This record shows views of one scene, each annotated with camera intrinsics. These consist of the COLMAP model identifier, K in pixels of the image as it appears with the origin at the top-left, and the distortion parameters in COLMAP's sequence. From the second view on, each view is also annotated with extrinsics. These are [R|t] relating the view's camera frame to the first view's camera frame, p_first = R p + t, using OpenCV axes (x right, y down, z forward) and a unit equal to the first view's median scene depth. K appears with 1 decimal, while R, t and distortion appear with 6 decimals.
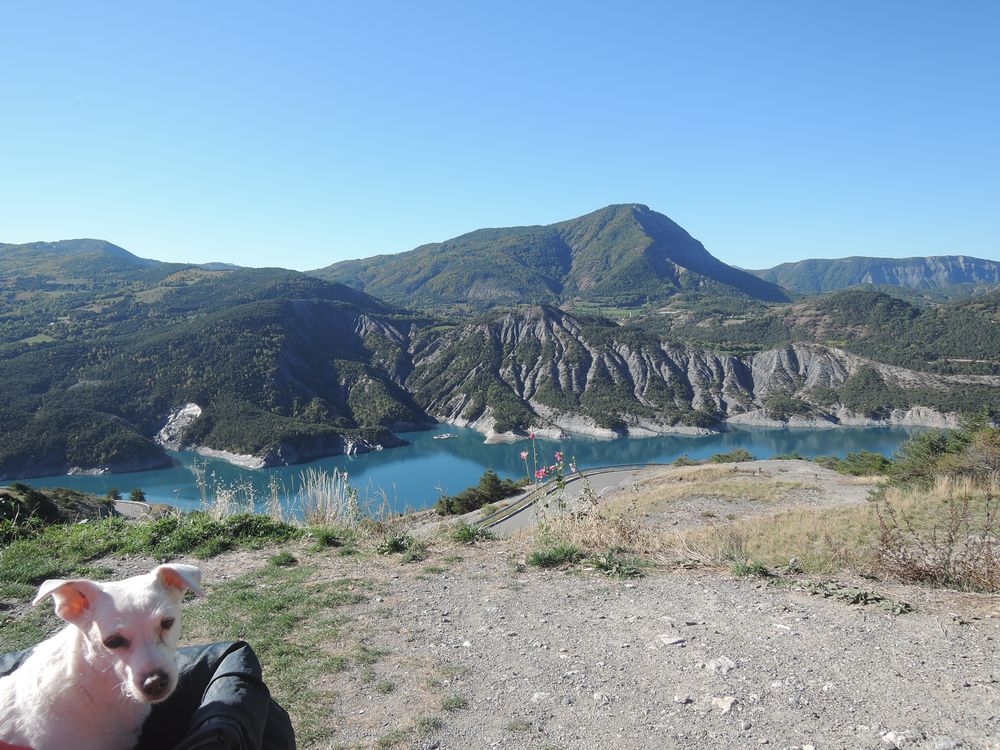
lens RADIAL K [[715.4, 0, 499.4], [0, 715.4, 377.0], [0, 0, 1]] dist [-0.007424, -0.000194]
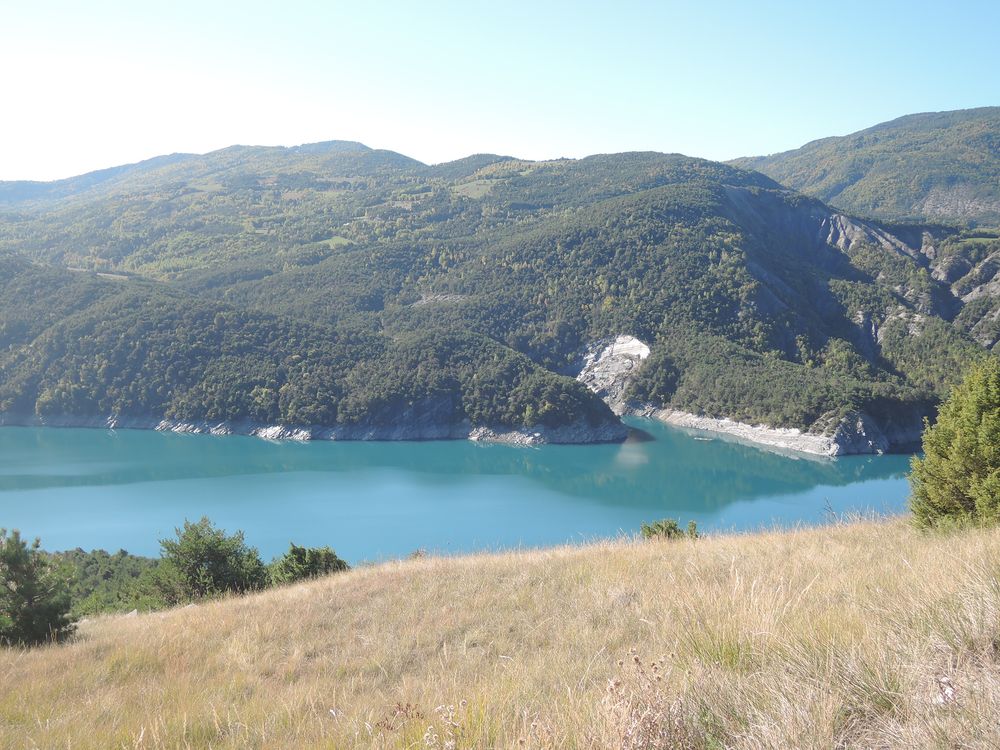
lens RADIAL K [[1011.8, 0, 500.9], [0, 1011.8, 374.5], [0, 0, 1]] dist [-0.036579, 0.000000]
pose [[0.948565, 0.055347, -0.311707, -0.238525], [-0.050477, 0.998445, 0.023677, 0.046502], [0.312532, -0.006725, 0.949883, 0.183063]]
